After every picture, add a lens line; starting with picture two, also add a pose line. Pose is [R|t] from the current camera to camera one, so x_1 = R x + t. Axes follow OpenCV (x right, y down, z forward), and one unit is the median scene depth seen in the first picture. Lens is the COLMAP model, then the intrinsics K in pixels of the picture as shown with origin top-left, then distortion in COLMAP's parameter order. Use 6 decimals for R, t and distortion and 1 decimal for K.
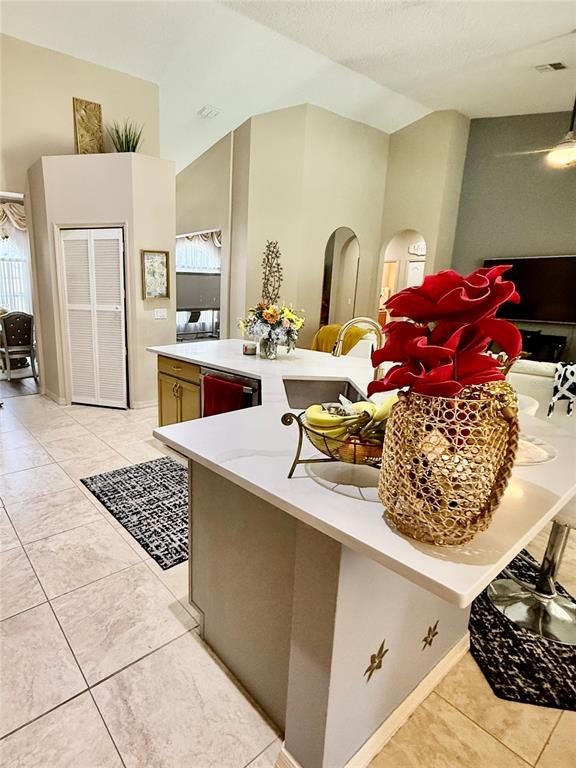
lens RADIAL K [[404.6, 0, 193.7], [0, 404.6, 381.9], [0, 0, 1]] dist [-0.006197, 0.000835]
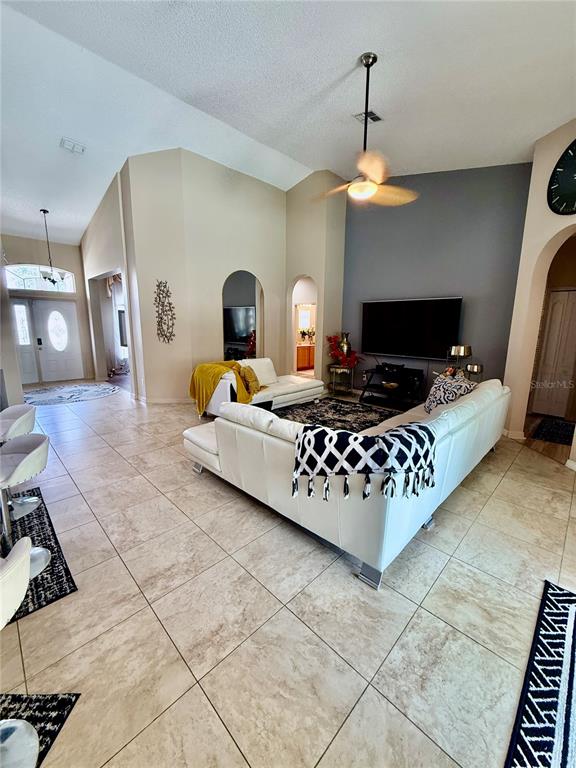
lens RADIAL K [[307.6, 0, 288.0], [0, 307.6, 380.8], [0, 0, 1]] dist [-0.000850, 0.000487]
pose [[0.985487, -0.025788, 0.167779, 0.569059], [0.033724, 0.998434, -0.044624, -0.078889], [-0.166366, 0.049634, 0.984814, 0.303311]]
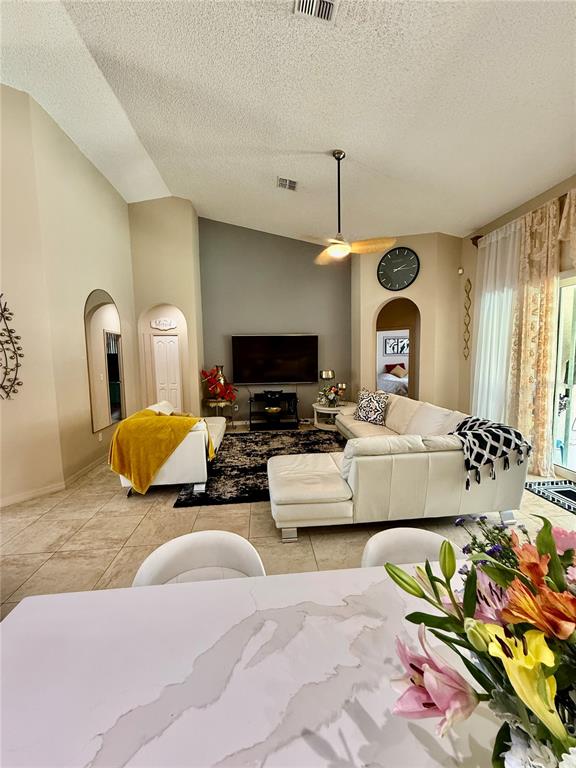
lens RADIAL K [[307.6, 0, 287.8], [0, 307.6, 381.7], [0, 0, 1]] dist [-0.000850, 0.000487]
pose [[0.501420, -0.090573, 0.860450, 0.027926], [0.215404, 0.976260, -0.022761, -0.183303], [-0.837962, 0.196757, 0.509026, 0.683387]]
